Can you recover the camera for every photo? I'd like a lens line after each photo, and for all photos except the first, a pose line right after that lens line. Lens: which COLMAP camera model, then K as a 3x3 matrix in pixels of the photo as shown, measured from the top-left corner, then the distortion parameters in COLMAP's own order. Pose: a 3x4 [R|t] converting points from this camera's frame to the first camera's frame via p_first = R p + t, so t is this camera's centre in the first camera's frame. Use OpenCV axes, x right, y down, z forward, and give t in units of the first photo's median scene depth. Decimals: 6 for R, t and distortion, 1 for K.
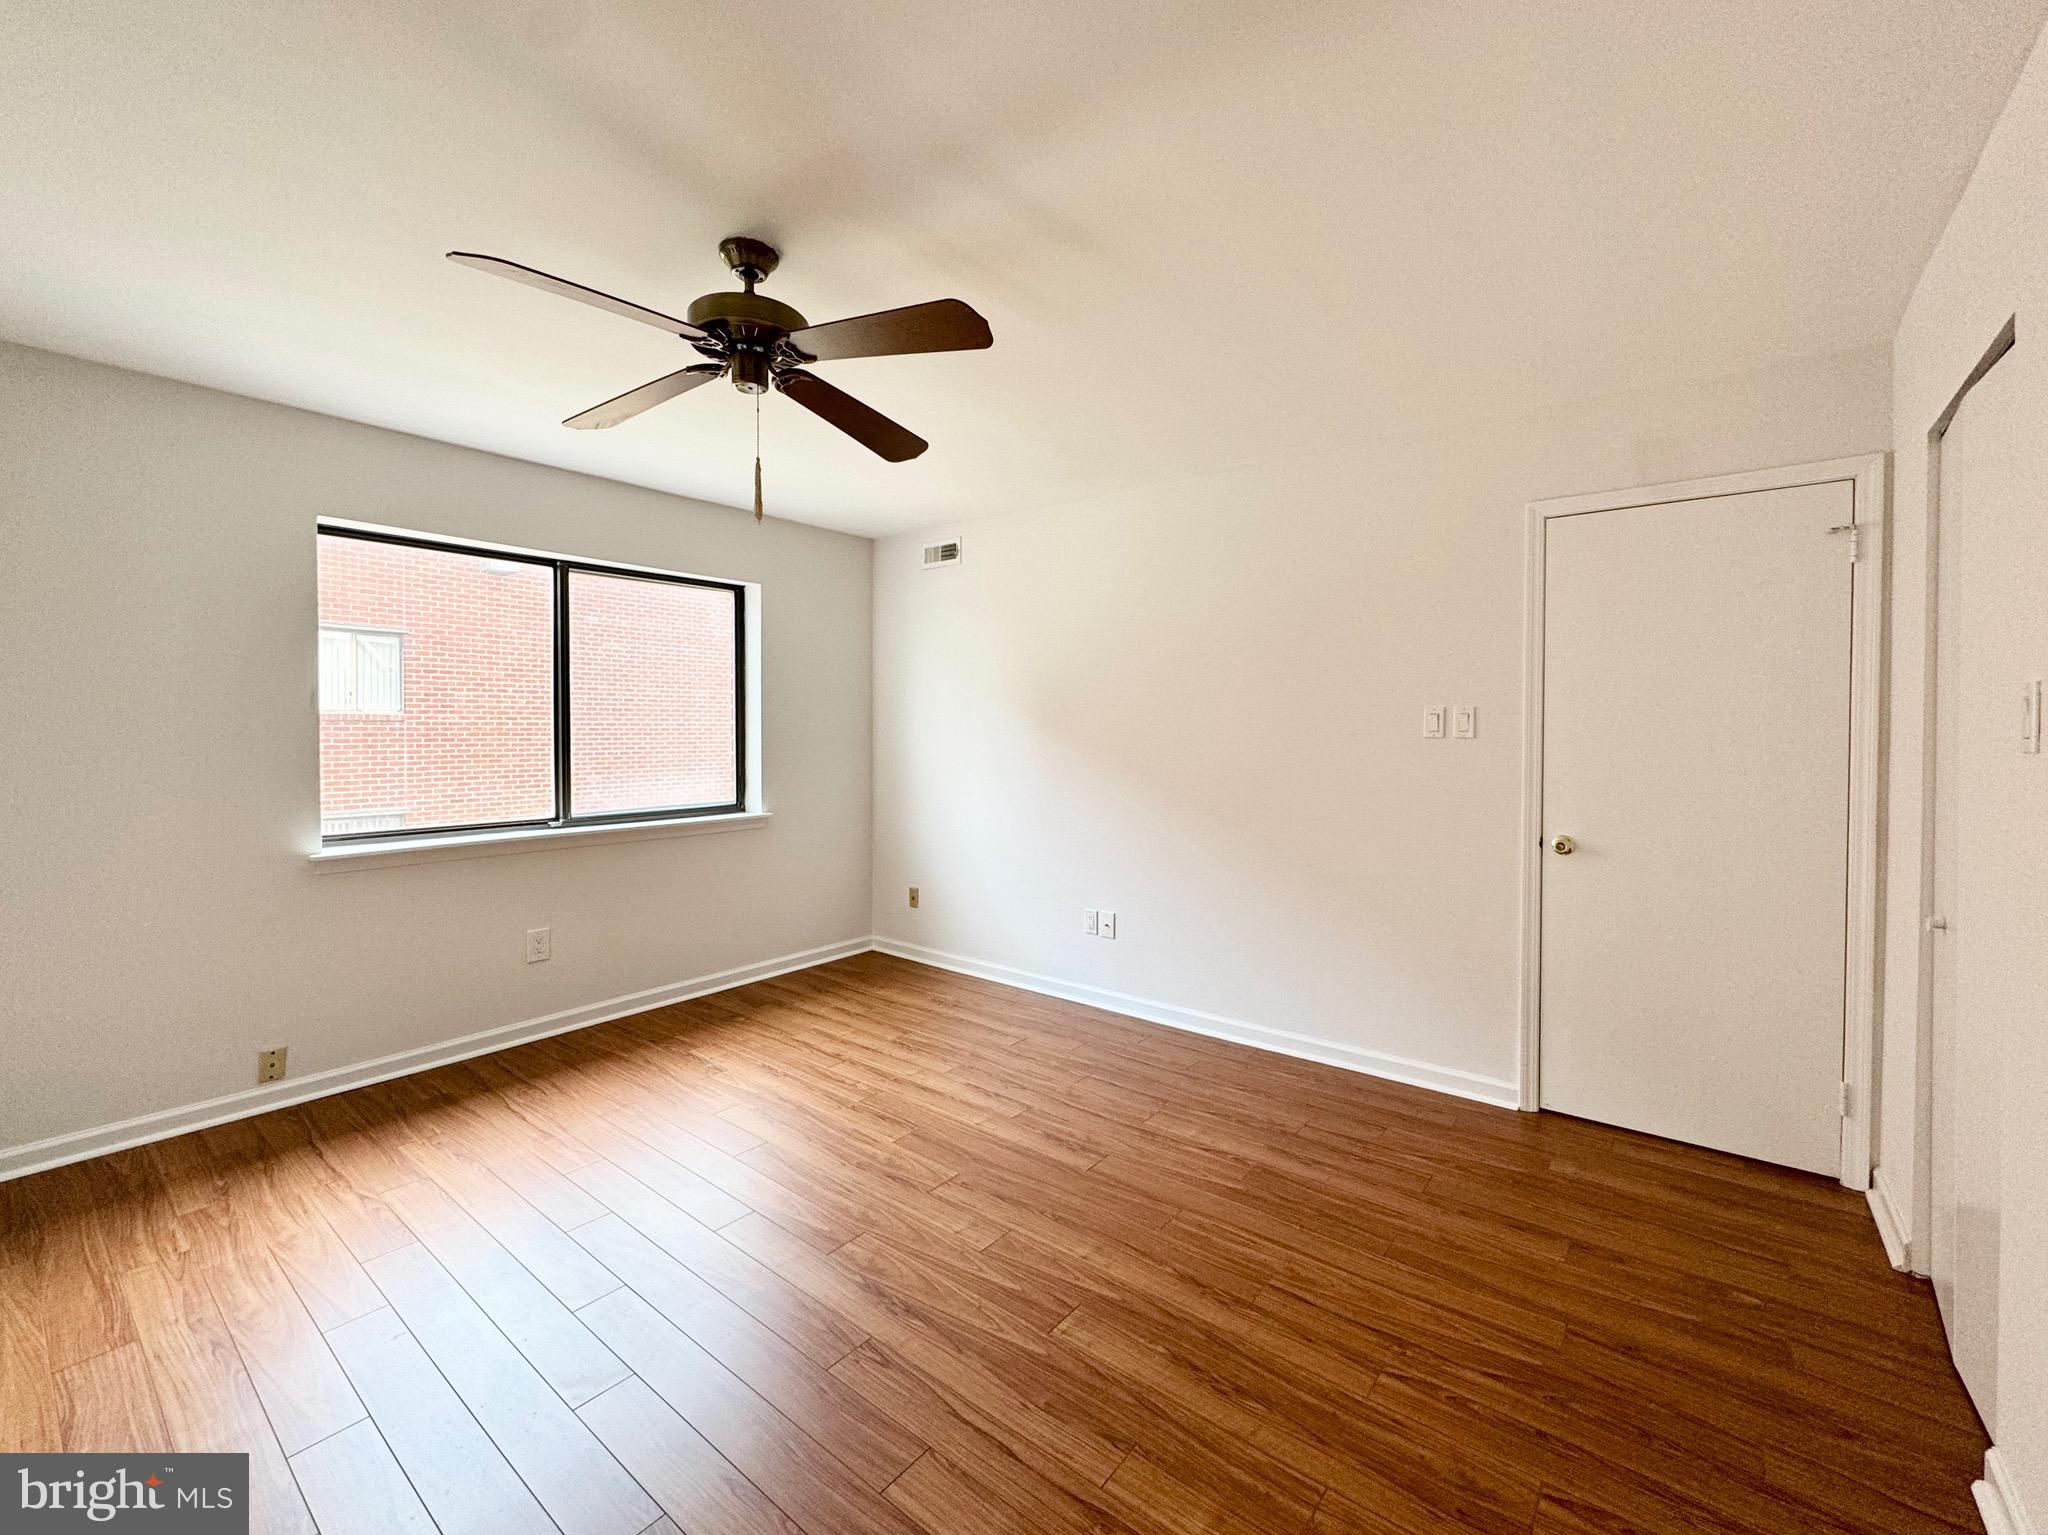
lens RADIAL K [[855.7, 0, 1024.5], [0, 855.7, 738.1], [0, 0, 1]] dist [-0.003104, -0.000441]
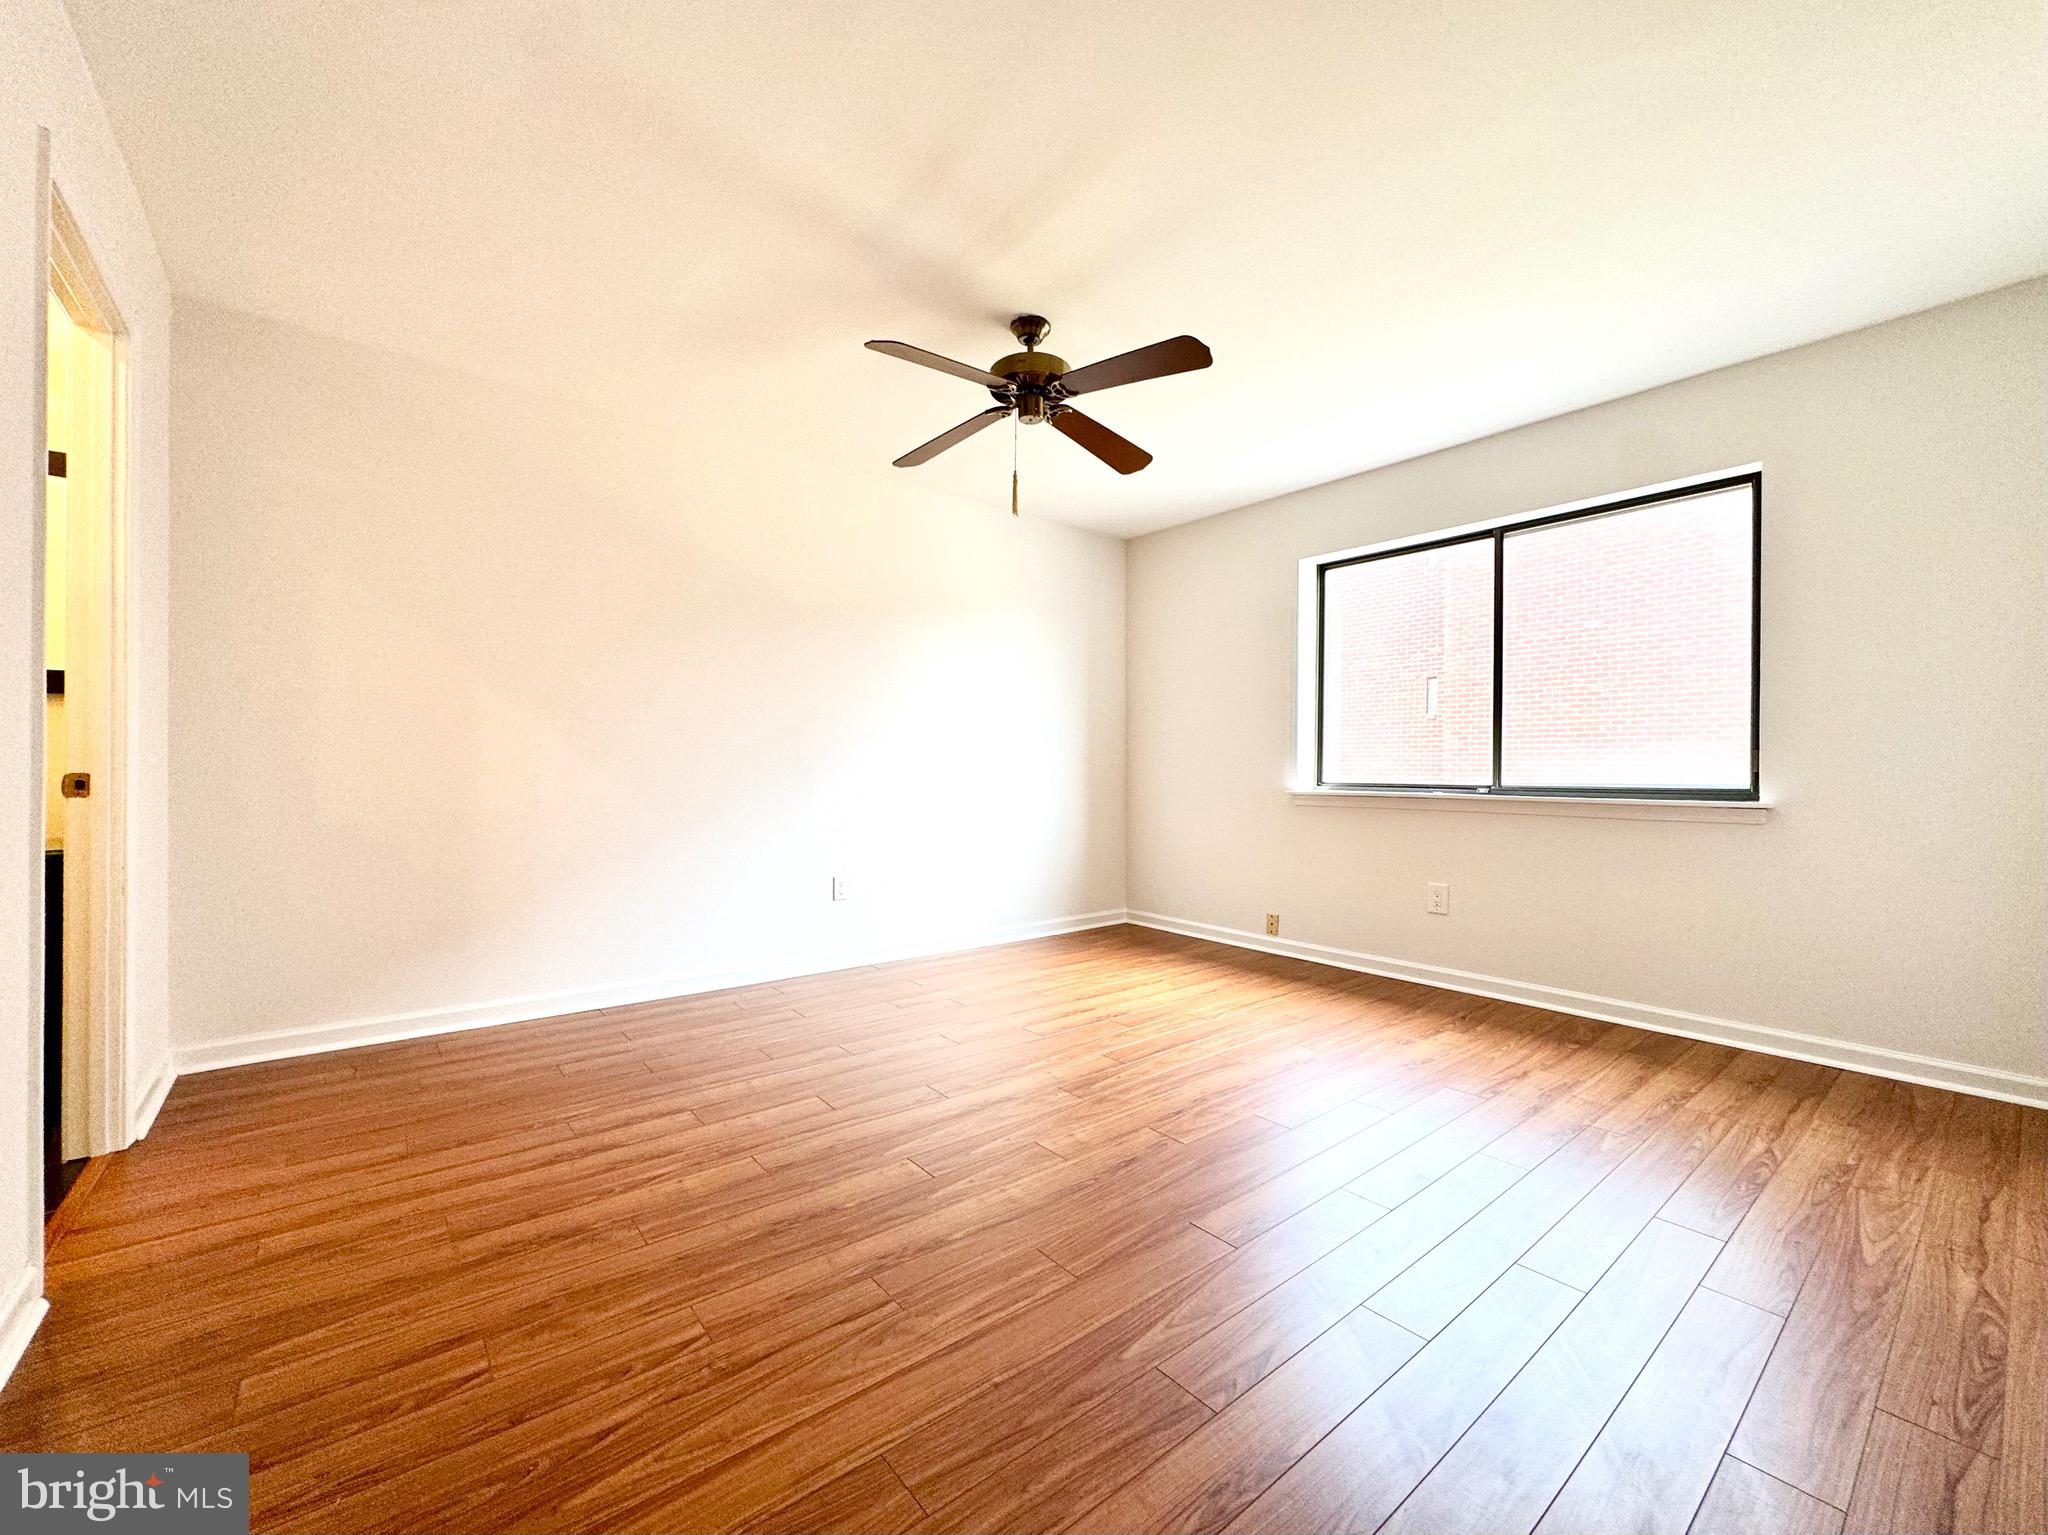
lens RADIAL K [[825.3, 0, 1019.2], [0, 825.3, 769.5], [0, 0, 1]] dist [-0.001923, 0.000039]
pose [[-0.218291, -0.003888, -0.975876, 0.658807], [-0.019346, 0.999813, 0.000344, 0.107509], [0.975692, 0.018955, -0.218326, 0.846091]]
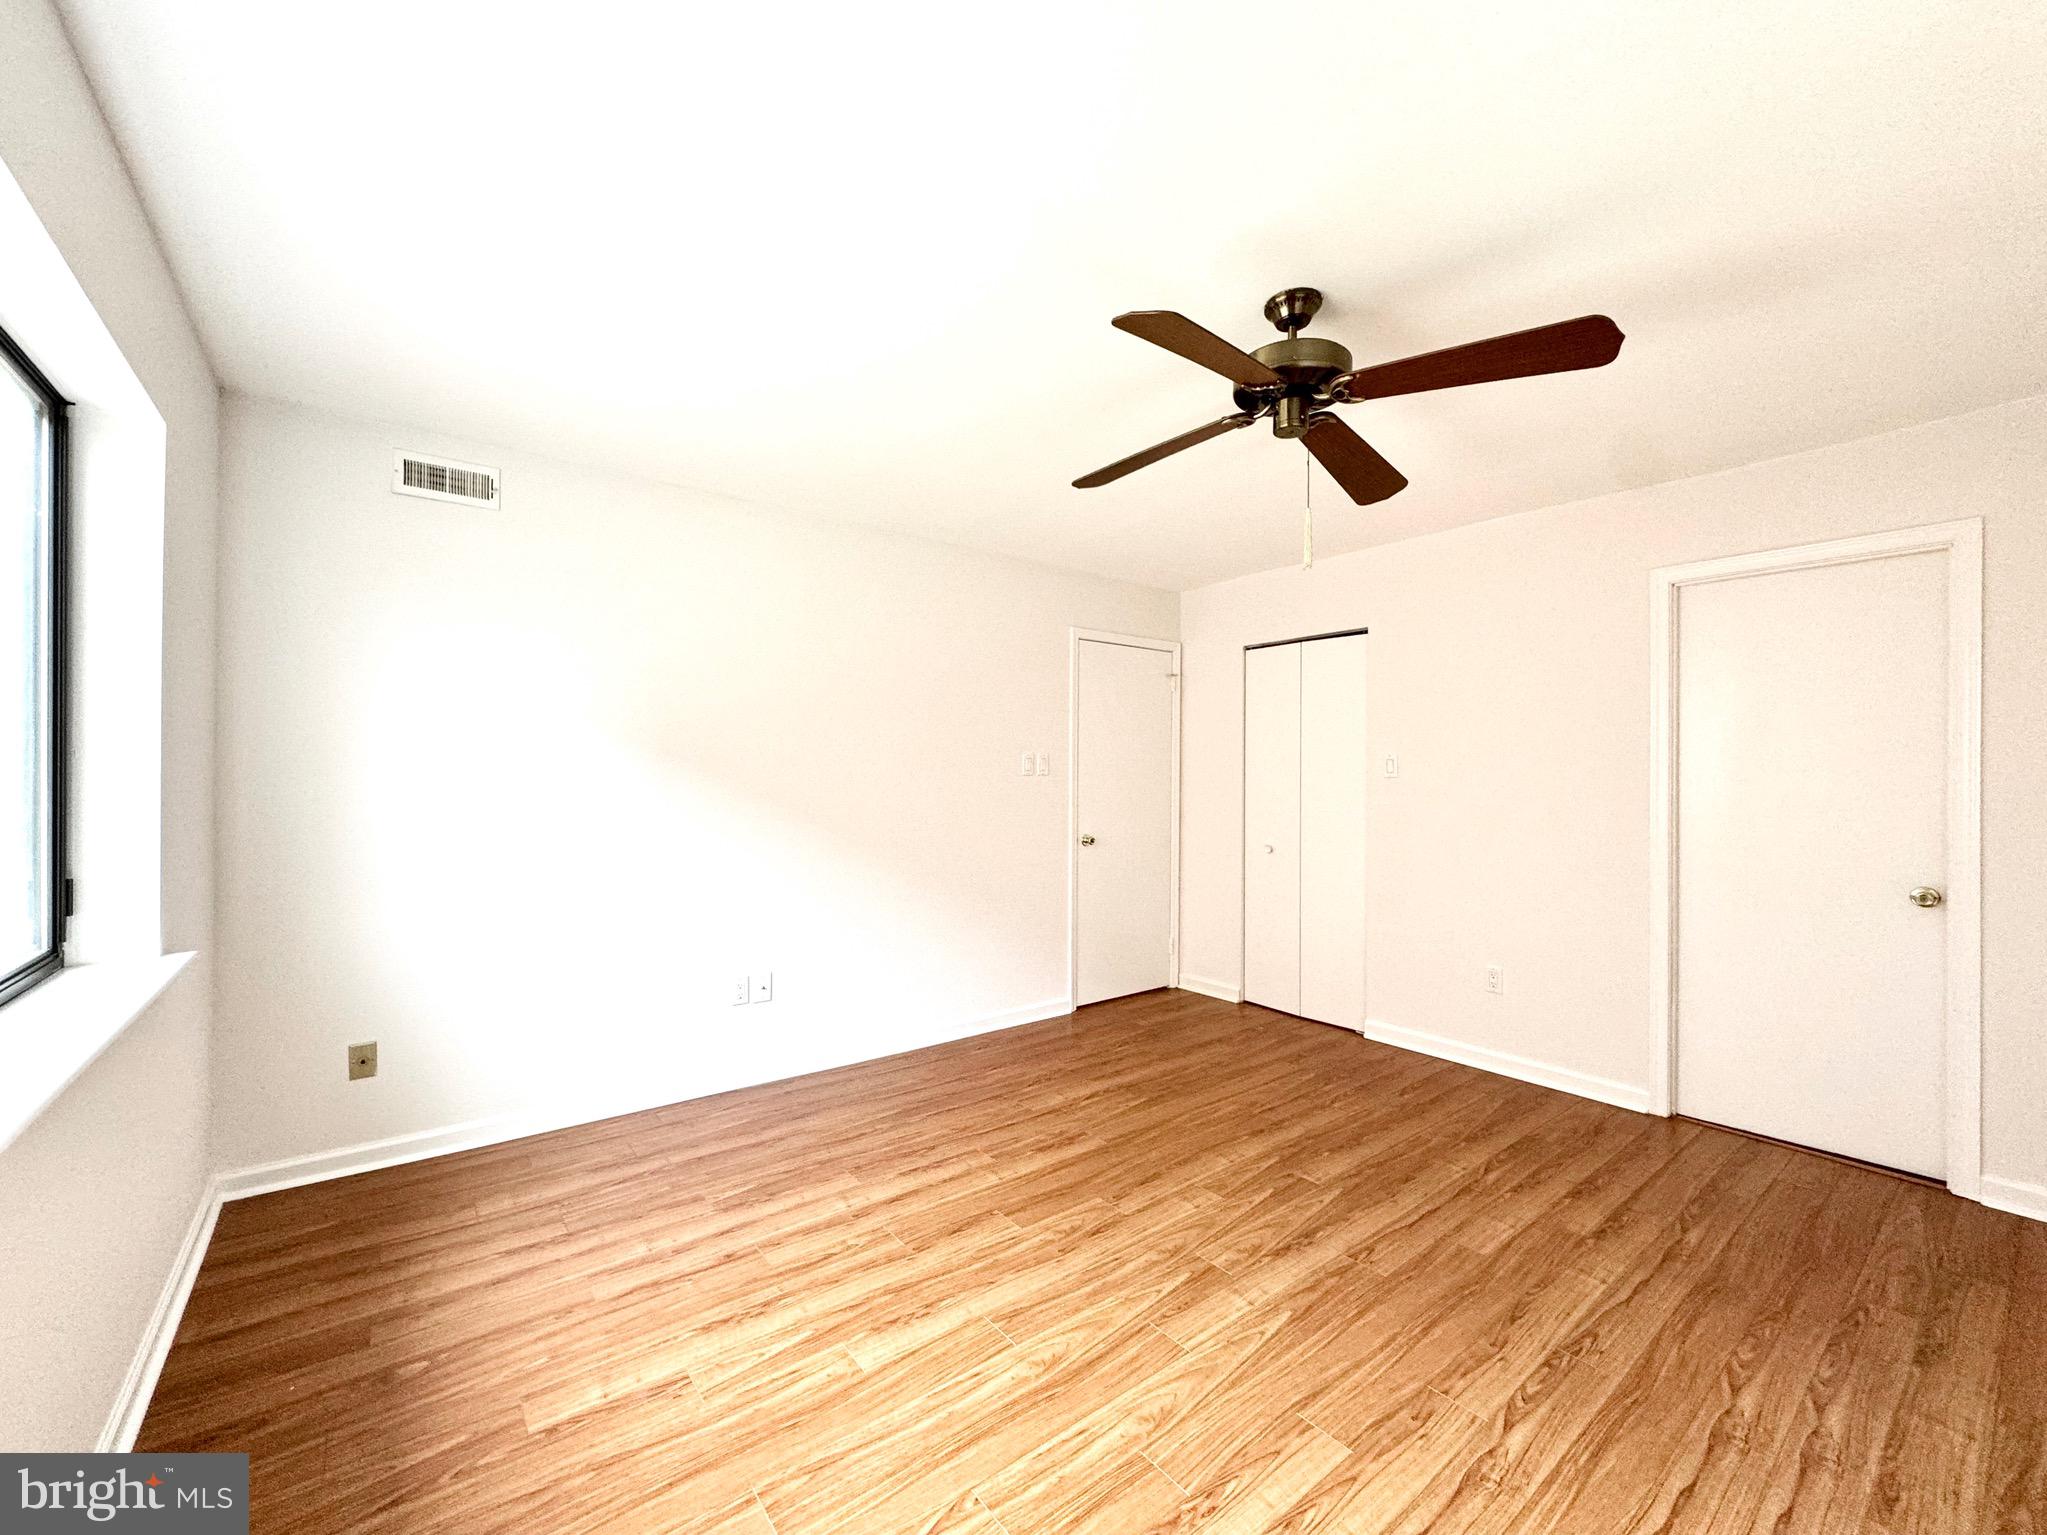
lens RADIAL K [[824.9, 0, 1018.7], [0, 824.9, 769.5], [0, 0, 1]] dist [-0.001923, 0.000039]
pose [[0.238465, 0.004247, 0.971142, -0.891910], [0.006867, 0.999958, -0.006060, -0.001217], [-0.971127, 0.008114, 0.238426, 0.711510]]
